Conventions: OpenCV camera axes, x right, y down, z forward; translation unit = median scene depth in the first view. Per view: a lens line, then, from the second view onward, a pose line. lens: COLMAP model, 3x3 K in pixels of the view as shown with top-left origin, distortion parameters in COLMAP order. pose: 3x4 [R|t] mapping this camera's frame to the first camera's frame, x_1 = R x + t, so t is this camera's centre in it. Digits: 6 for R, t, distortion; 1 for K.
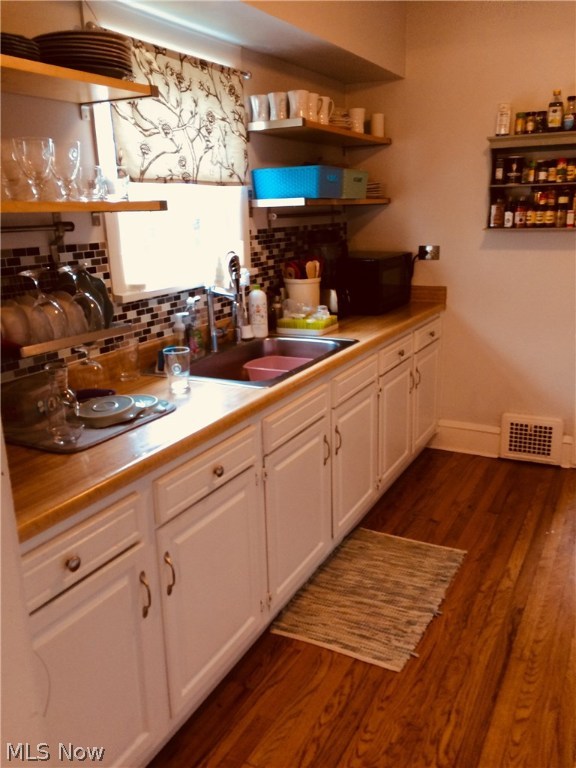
lens RADIAL K [[663.3, 0, 288.9], [0, 663.3, 387.7], [0, 0, 1]] dist [0.189257, -0.002547]
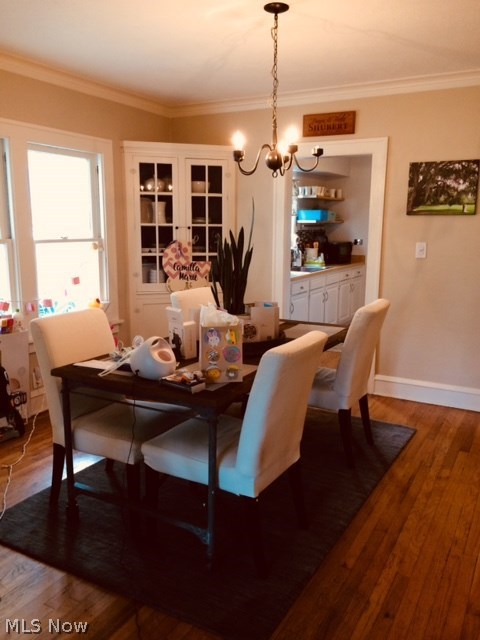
lens RADIAL K [[552.7, 0, 240.7], [0, 552.7, 323.1], [0, 0, 1]] dist [0.189257, -0.002547]
pose [[0.999212, 0.038293, -0.010395, -0.240570], [-0.038991, 0.996165, -0.078324, 0.340697], [0.007356, 0.078668, 0.996874, -1.289342]]
